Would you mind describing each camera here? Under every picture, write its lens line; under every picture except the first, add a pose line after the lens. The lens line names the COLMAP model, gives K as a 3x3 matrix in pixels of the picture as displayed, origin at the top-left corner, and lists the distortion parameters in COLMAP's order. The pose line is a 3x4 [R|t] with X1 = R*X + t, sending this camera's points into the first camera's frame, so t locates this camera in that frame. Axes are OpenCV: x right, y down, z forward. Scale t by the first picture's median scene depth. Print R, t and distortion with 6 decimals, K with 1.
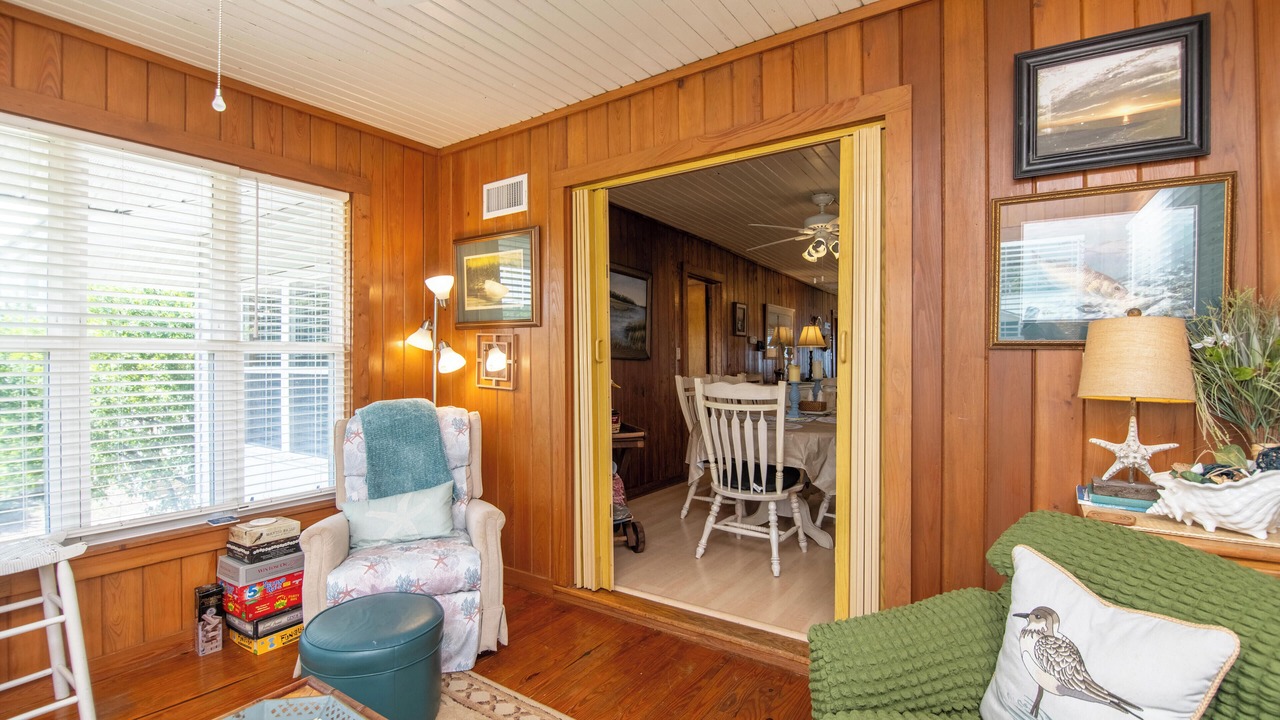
lens RADIAL K [[568.3, 0, 644.1], [0, 568.3, 363.1], [0, 0, 1]] dist [0.002040, -0.000842]
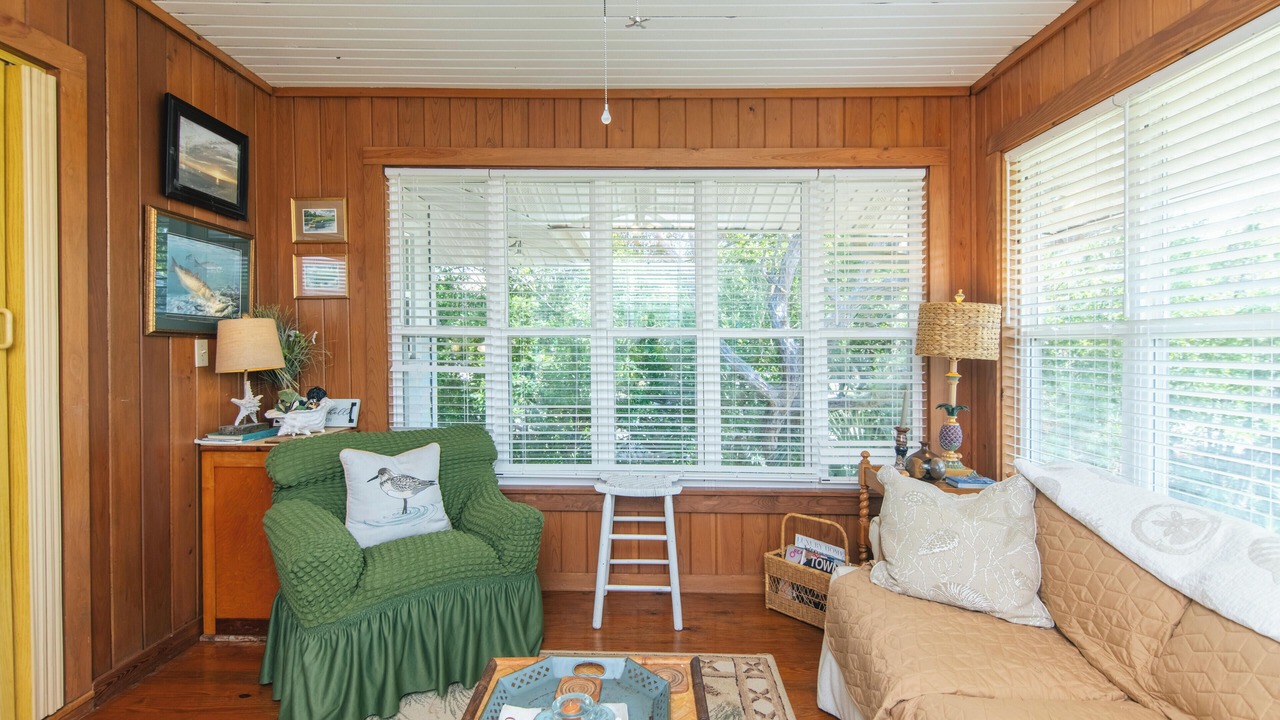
lens RADIAL K [[568.3, 0, 644.1], [0, 568.3, 363.1], [0, 0, 1]] dist [0.002040, -0.000842]
pose [[-0.523271, -0.031412, 0.851587, -1.016090], [0.008204, 0.999088, 0.041894, -0.012081], [-0.852127, 0.028908, -0.522536, 0.864212]]
